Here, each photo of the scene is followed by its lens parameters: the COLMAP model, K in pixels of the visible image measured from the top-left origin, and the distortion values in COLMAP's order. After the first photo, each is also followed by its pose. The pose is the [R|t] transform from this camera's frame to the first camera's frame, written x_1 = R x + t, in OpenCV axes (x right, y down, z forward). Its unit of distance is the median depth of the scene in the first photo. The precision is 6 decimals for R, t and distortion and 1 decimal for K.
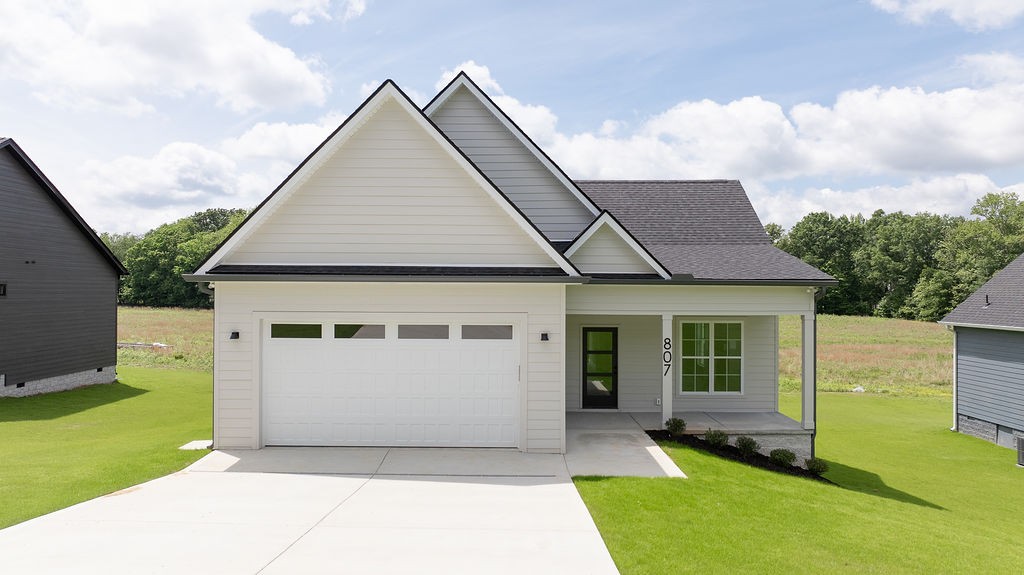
lens RADIAL K [[717.6, 0, 515.2], [0, 717.6, 283.7], [0, 0, 1]] dist [-0.019684, 0.001346]
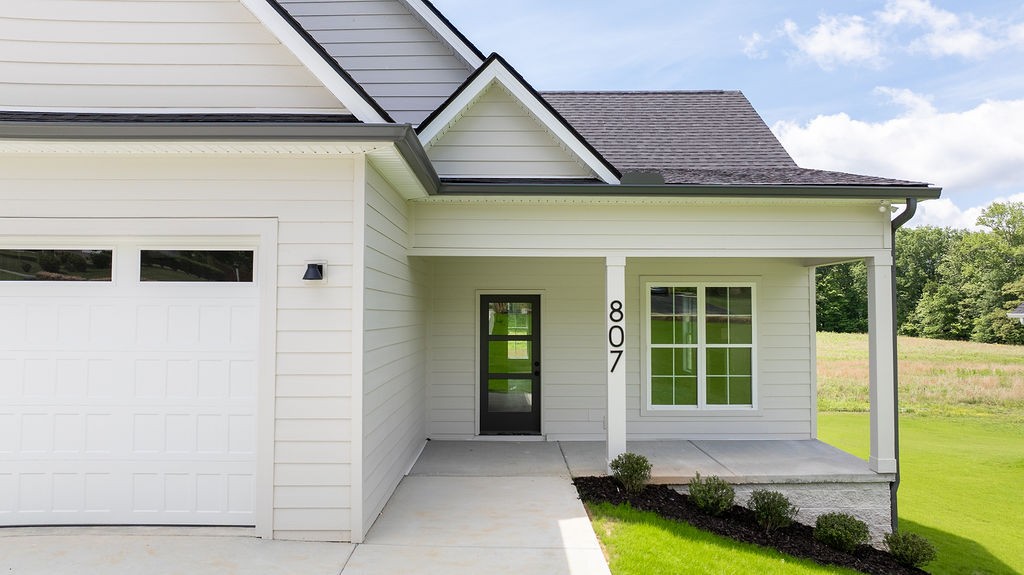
lens RADIAL K [[717.6, 0, 515.2], [0, 717.6, 283.7], [0, 0, 1]] dist [-0.019684, 0.001346]
pose [[0.999962, -0.002410, 0.008334, 0.117890], [0.002677, 0.999479, -0.032152, 0.070755], [-0.008252, 0.032173, 0.999448, 0.417164]]
